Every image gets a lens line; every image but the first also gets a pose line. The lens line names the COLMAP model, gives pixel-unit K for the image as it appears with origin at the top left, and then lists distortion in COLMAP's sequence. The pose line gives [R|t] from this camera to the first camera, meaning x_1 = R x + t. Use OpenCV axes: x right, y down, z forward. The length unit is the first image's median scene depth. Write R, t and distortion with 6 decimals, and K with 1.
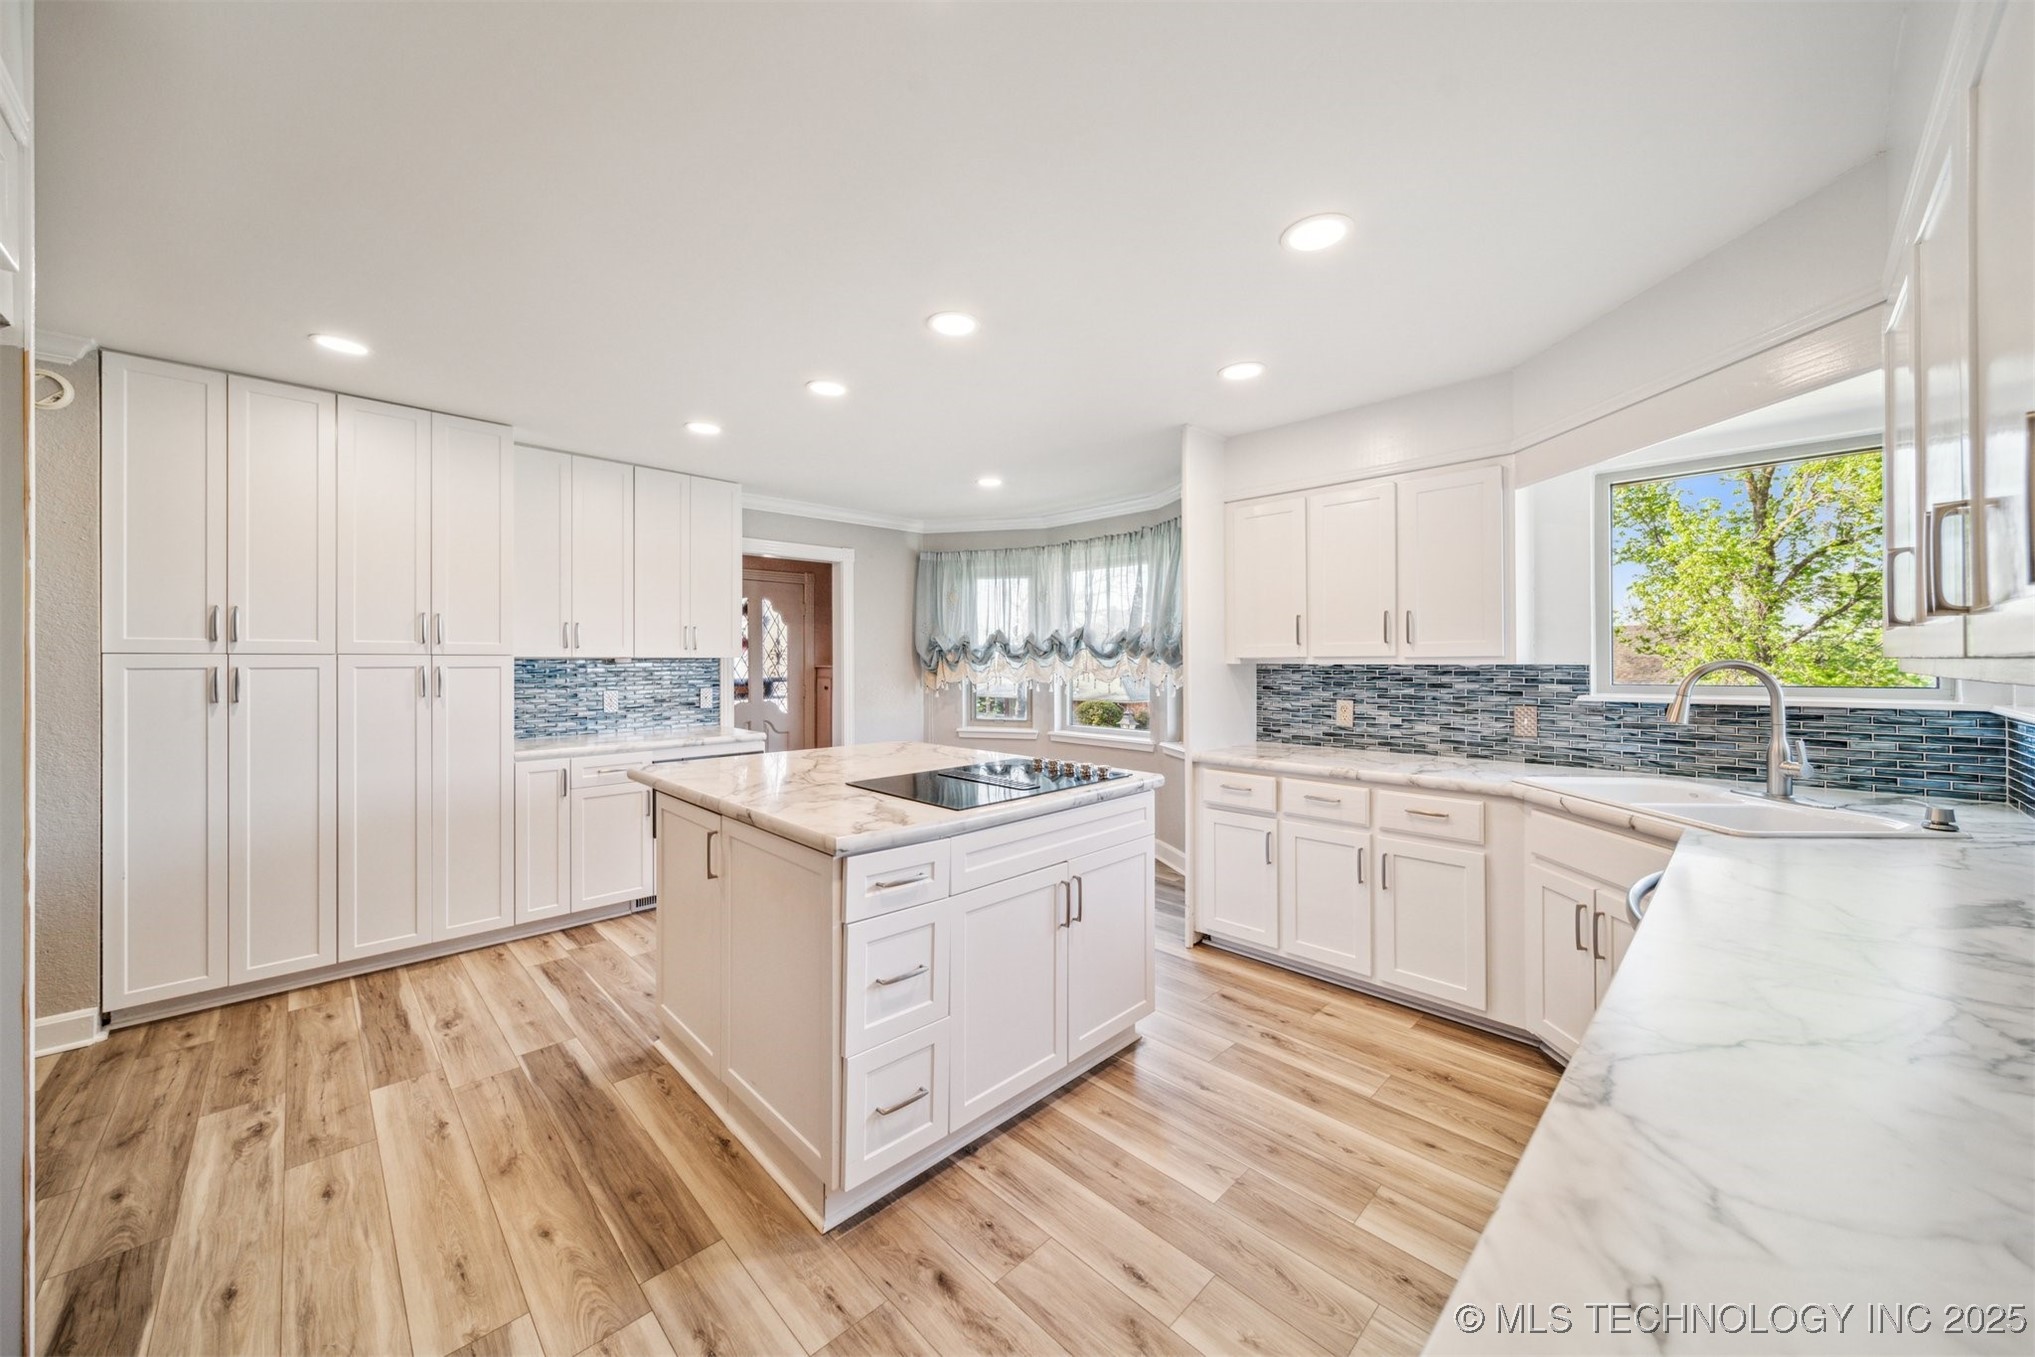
lens RADIAL K [[730.3, 0, 988.7], [0, 730.3, 655.4], [0, 0, 1]] dist [-0.001474, -0.000547]
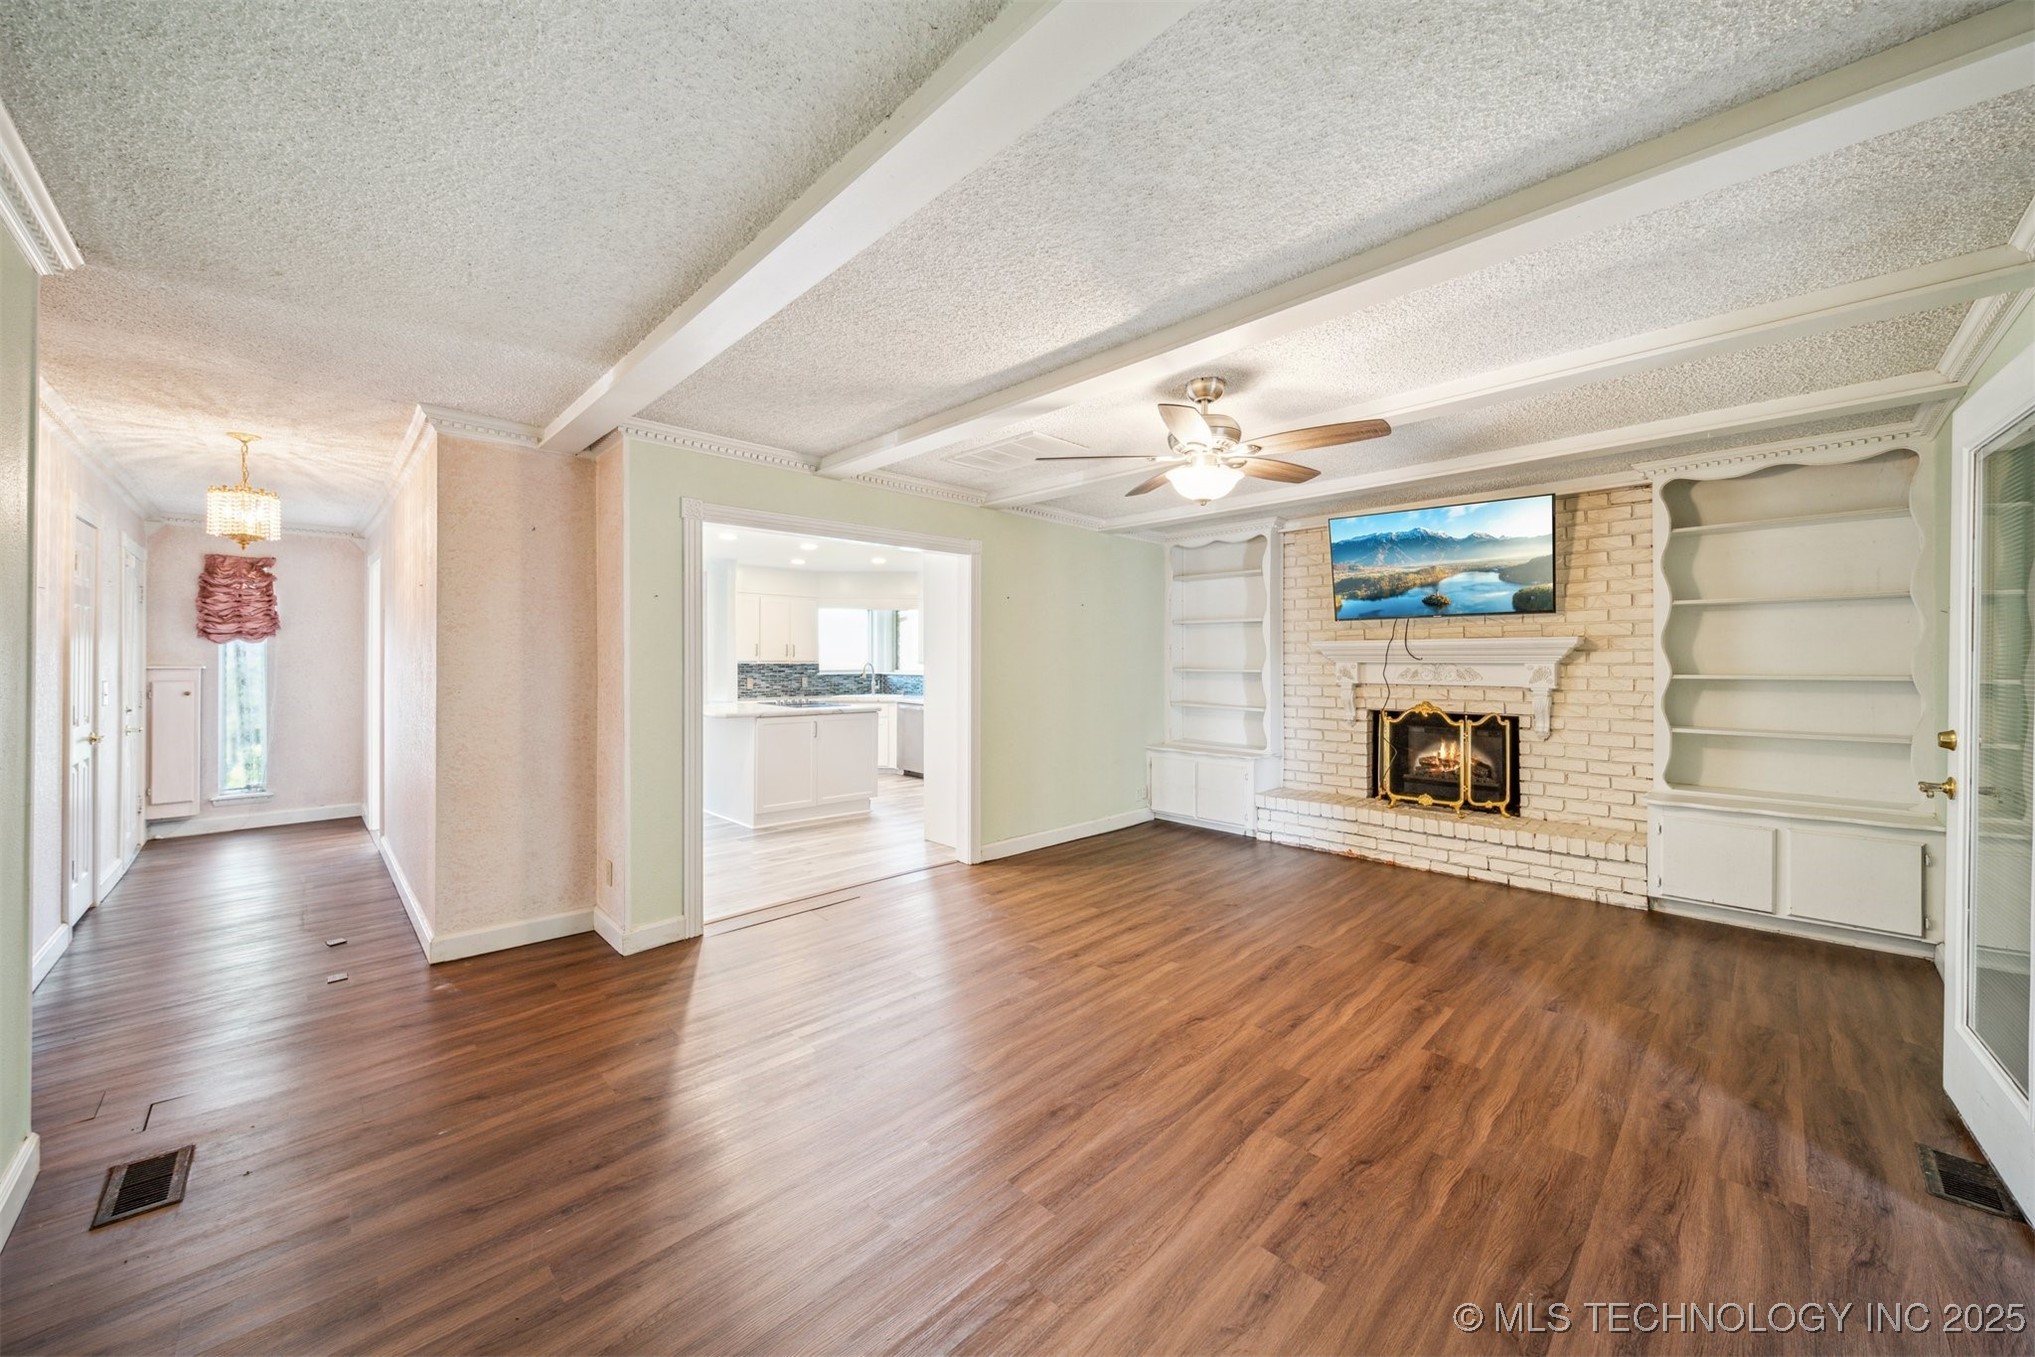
lens RADIAL K [[730.3, 0, 989.2], [0, 730.3, 658.2], [0, 0, 1]] dist [-0.001474, -0.000547]
pose [[-0.010131, 0.003935, 0.999941, -2.334922], [-0.010722, 0.999934, -0.004044, -0.004968], [-0.999891, -0.010762, -0.010088, 0.272813]]
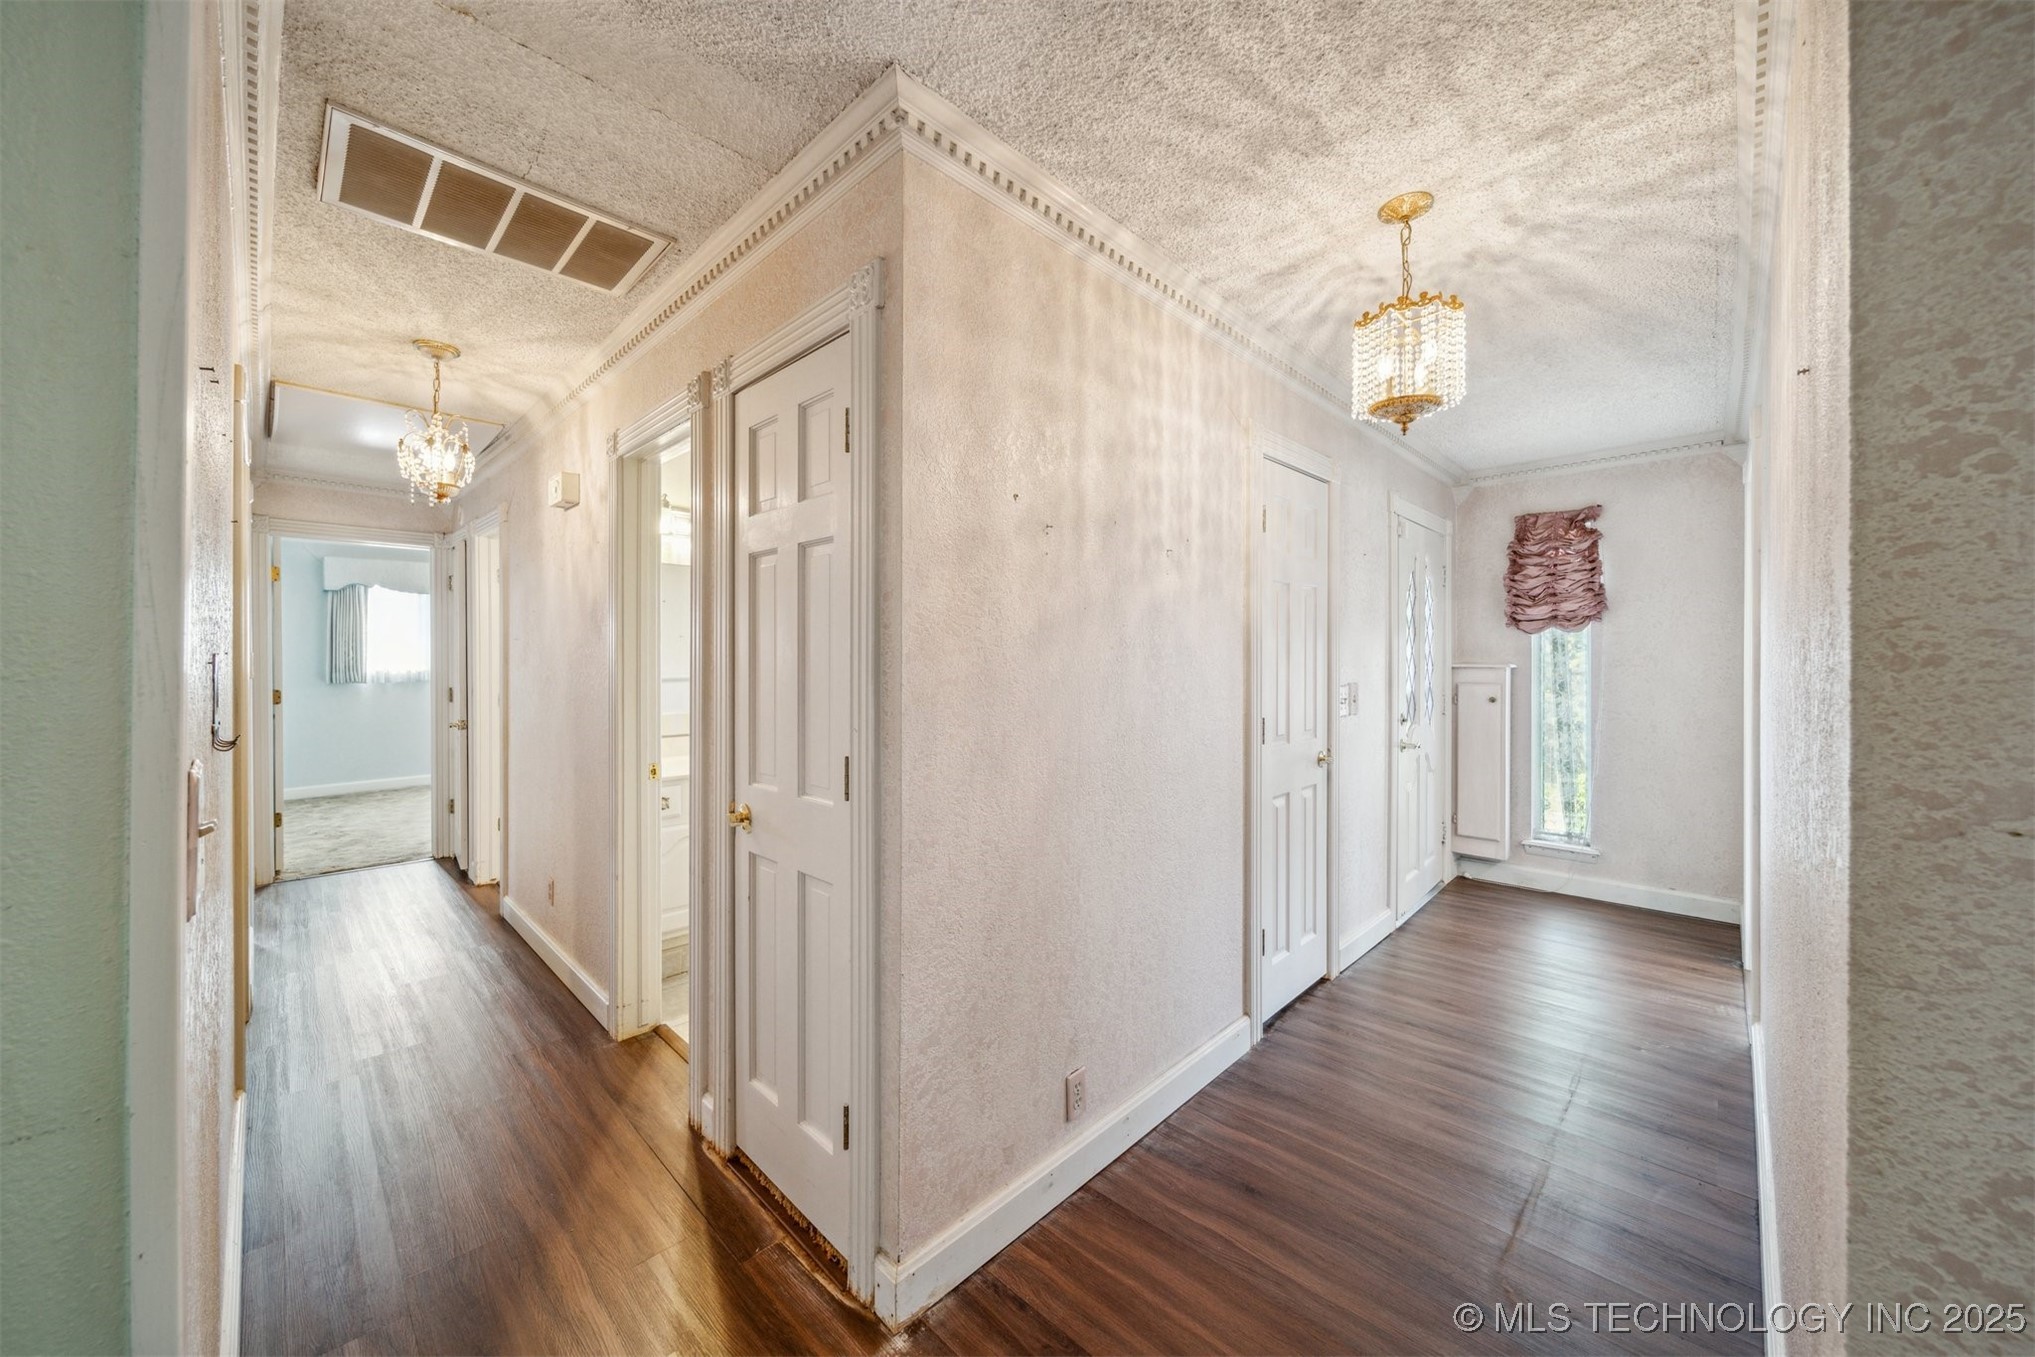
lens RADIAL K [[730.3, 0, 1001.5], [0, 730.3, 659.9], [0, 0, 1]] dist [-0.001474, -0.000547]
pose [[0.999310, 0.000994, 0.037128, -1.502922], [-0.001318, 0.999961, 0.008682, 0.009475], [-0.037118, -0.008725, 0.999273, 0.884900]]
